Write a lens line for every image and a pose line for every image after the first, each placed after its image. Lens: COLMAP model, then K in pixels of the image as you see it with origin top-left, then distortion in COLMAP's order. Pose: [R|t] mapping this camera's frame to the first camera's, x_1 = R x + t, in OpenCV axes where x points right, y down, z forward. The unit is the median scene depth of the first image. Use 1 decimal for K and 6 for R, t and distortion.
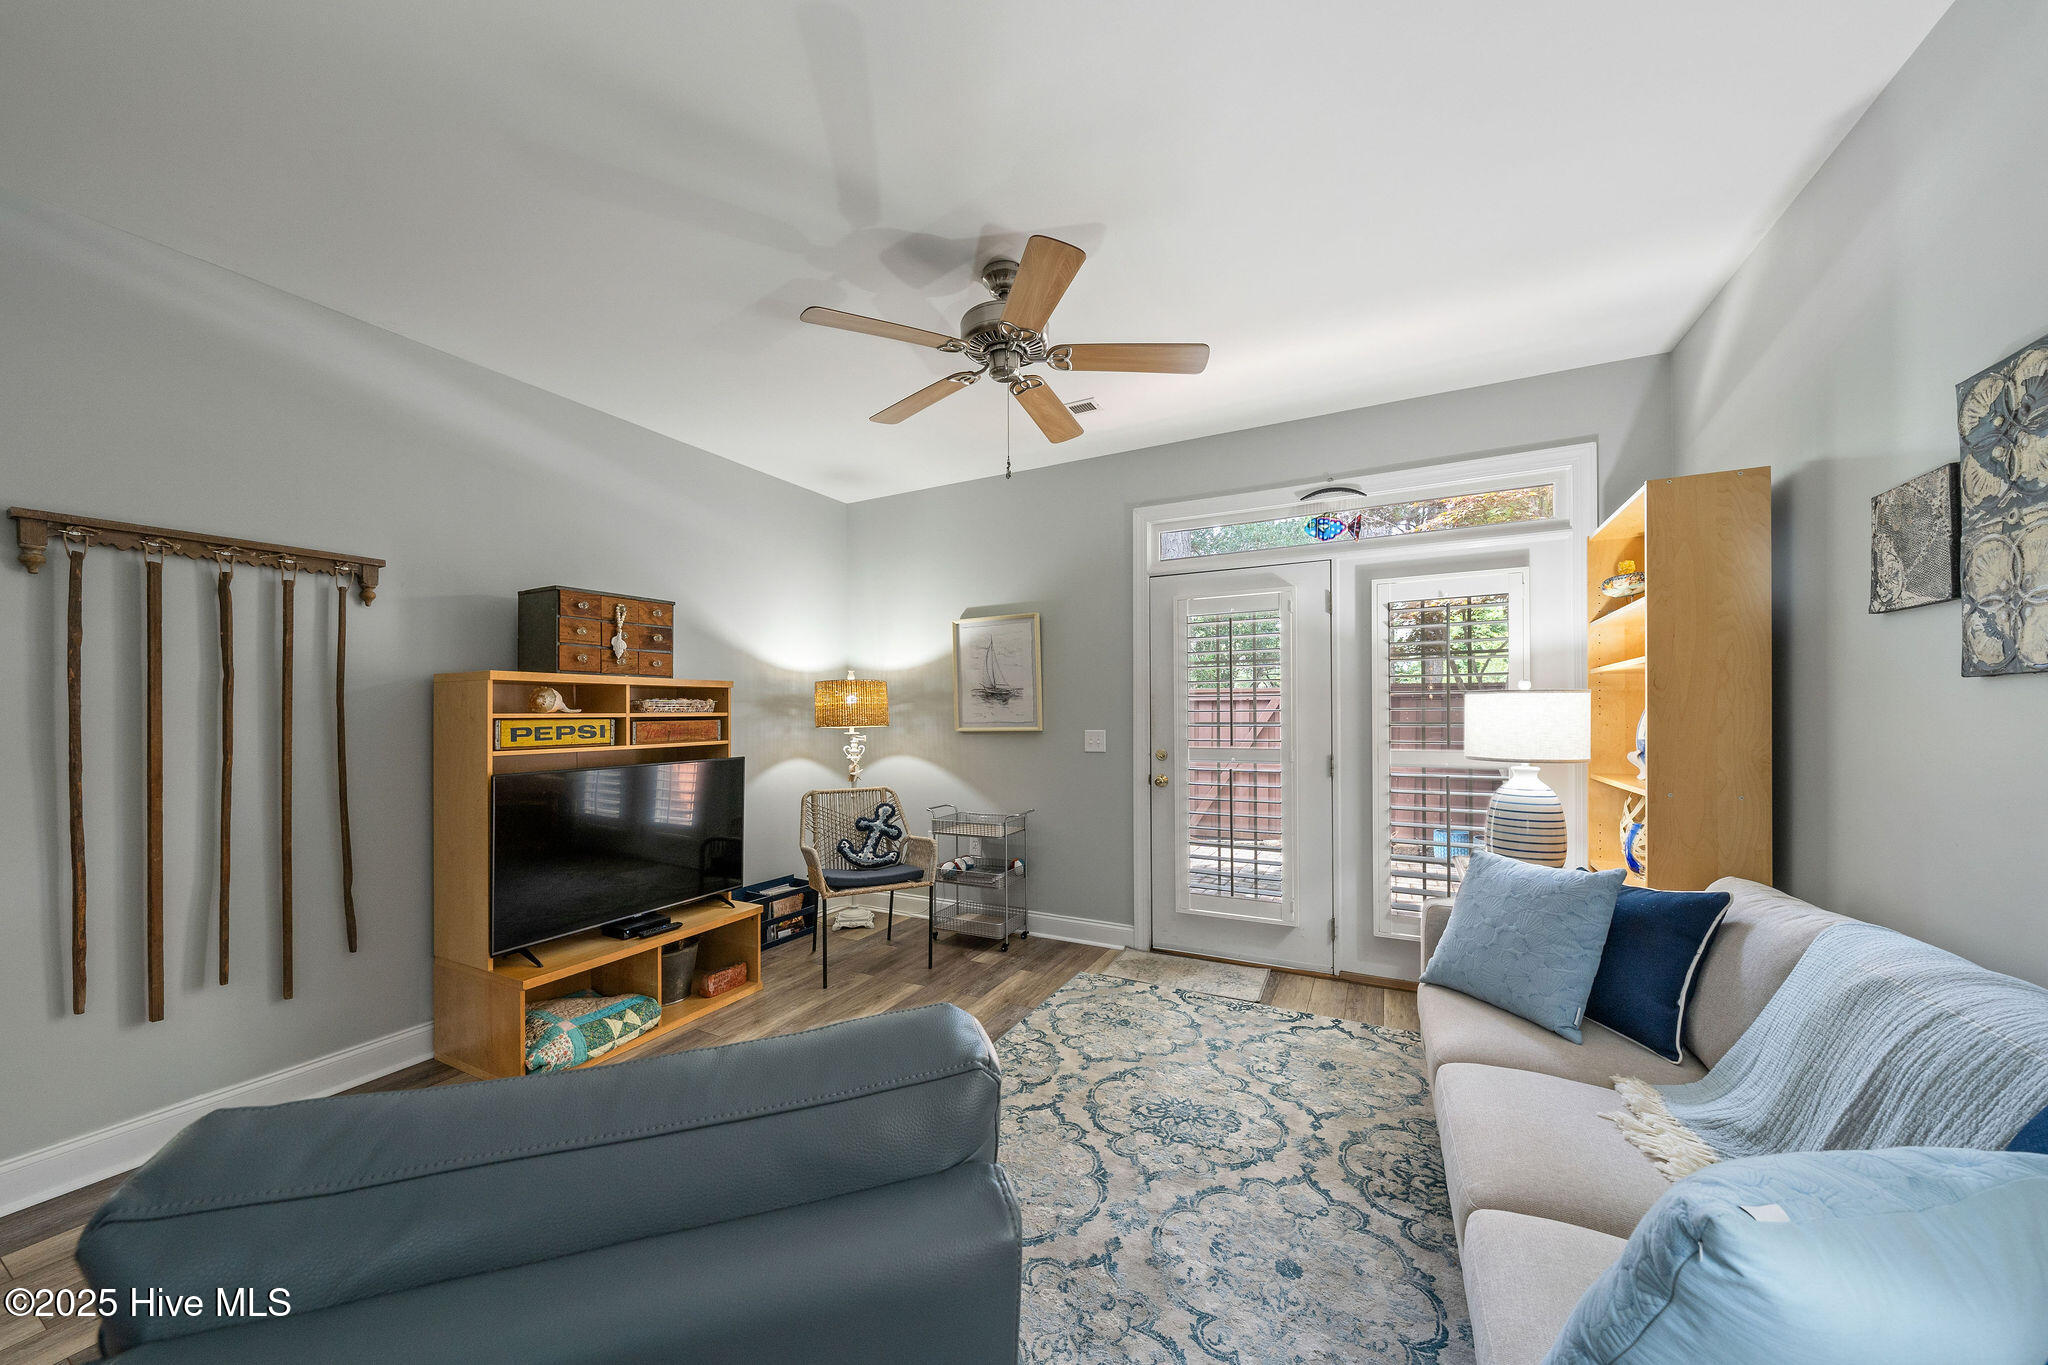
lens RADIAL K [[700.2, 0, 1017.2], [0, 700.2, 709.3], [0, 0, 1]] dist [-0.003182, 0.000190]
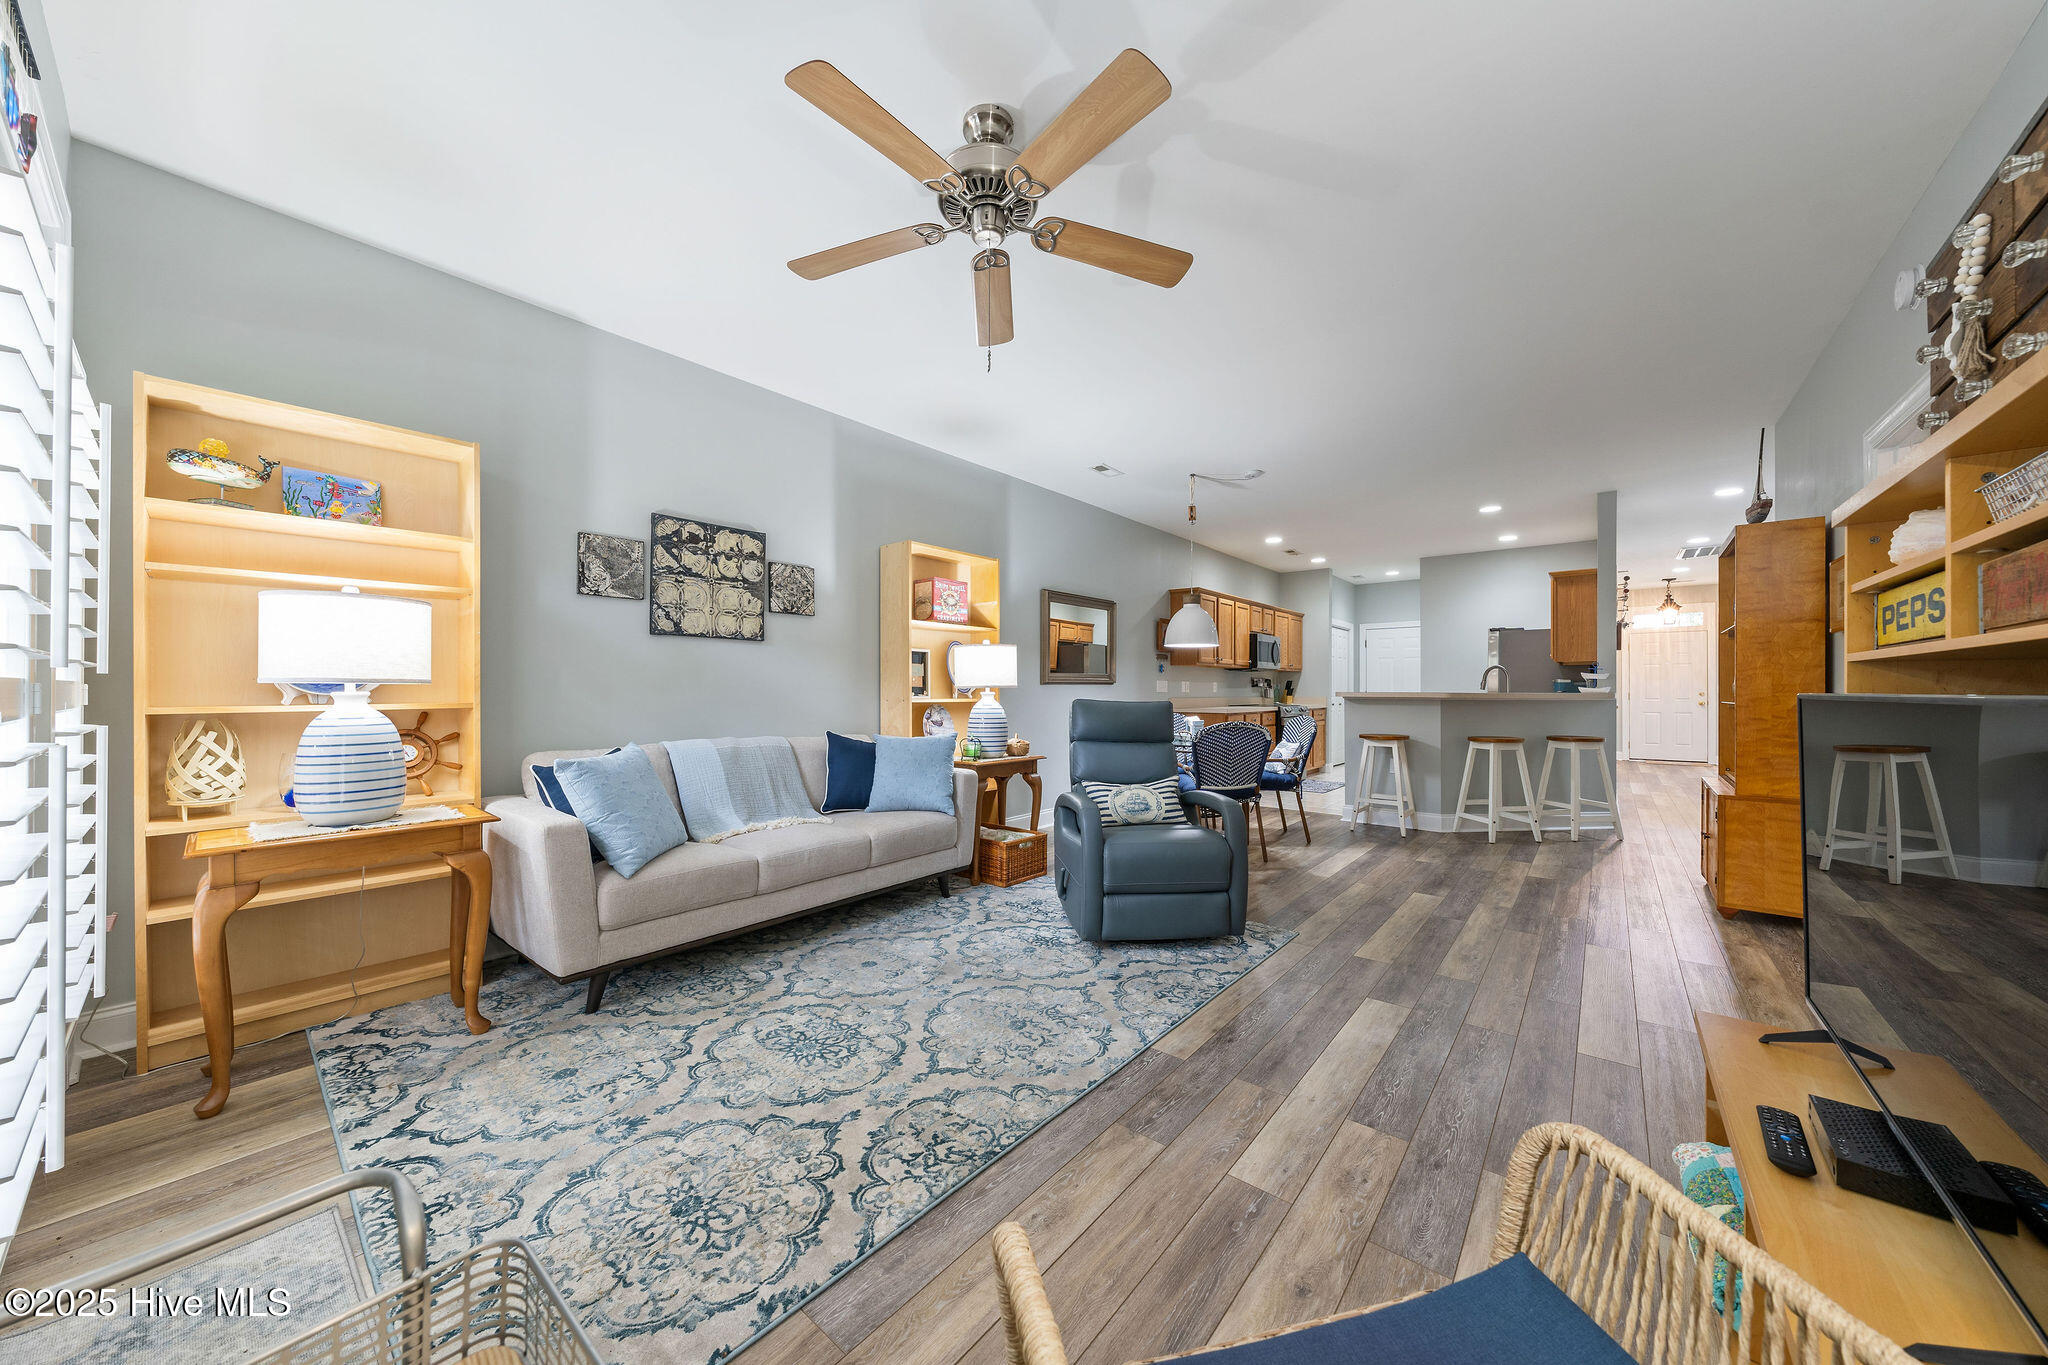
lens RADIAL K [[700.2, 0, 1020.2], [0, 700.2, 687.1], [0, 0, 1]] dist [-0.003182, 0.000190]
pose [[-0.976130, 0.004445, 0.217141, -0.188984], [0.002696, 0.999962, -0.008349, 0.073247], [-0.217170, -0.007564, -0.976105, 1.399245]]
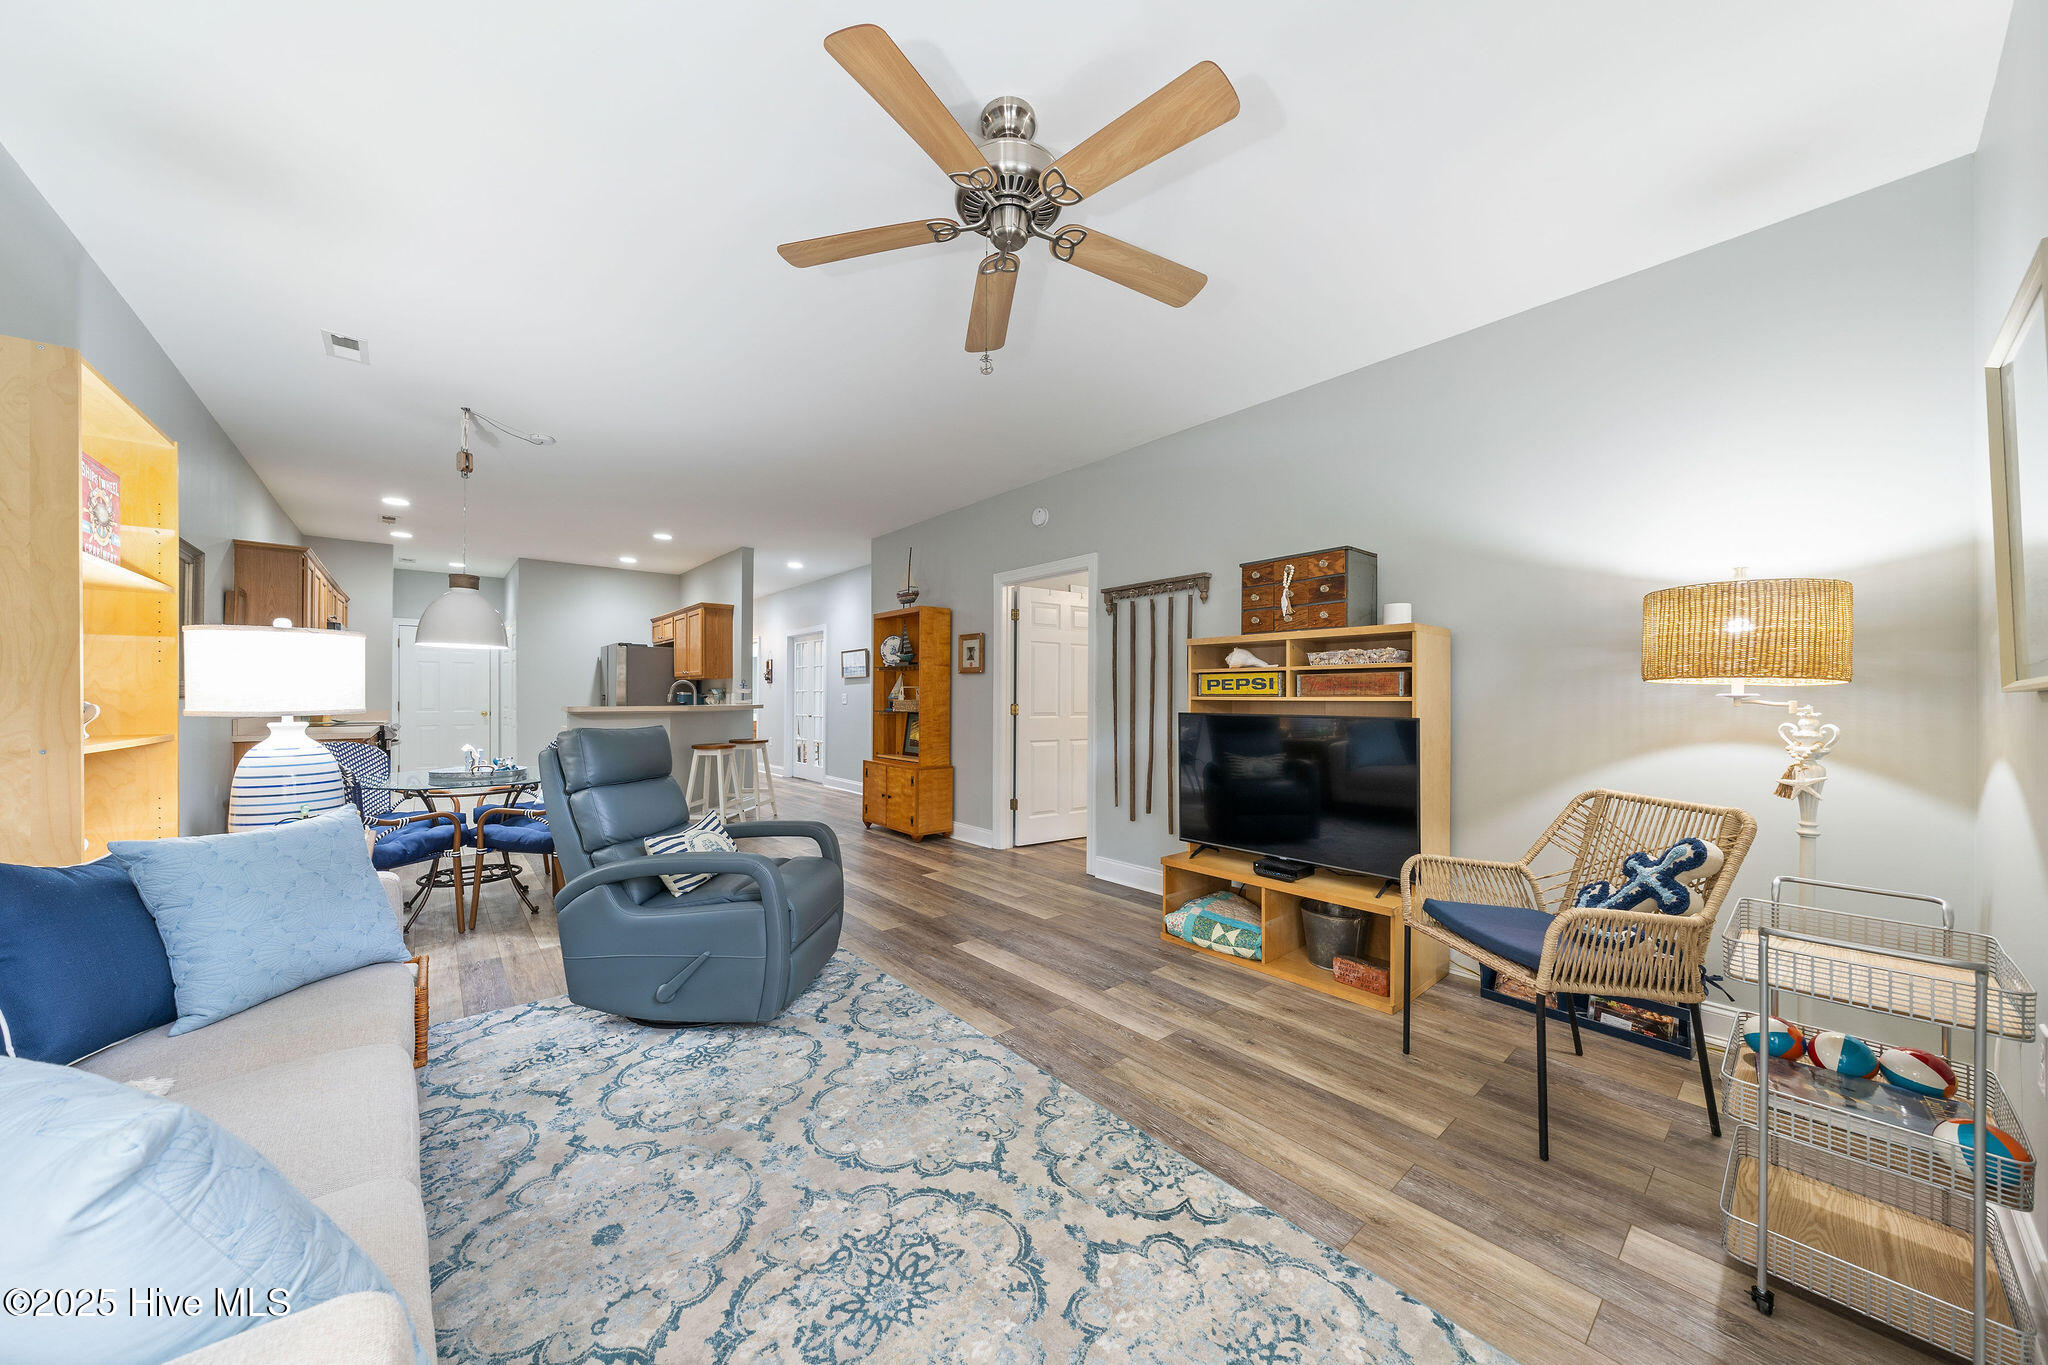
lens RADIAL K [[700.2, 0, 1025.0], [0, 700.2, 689.4], [0, 0, 1]] dist [-0.003182, 0.000190]
pose [[-0.368885, -0.005168, -0.929461, 0.564560], [0.002707, 0.999974, -0.006634, 0.045421], [0.929471, -0.004963, -0.368862, 1.000293]]
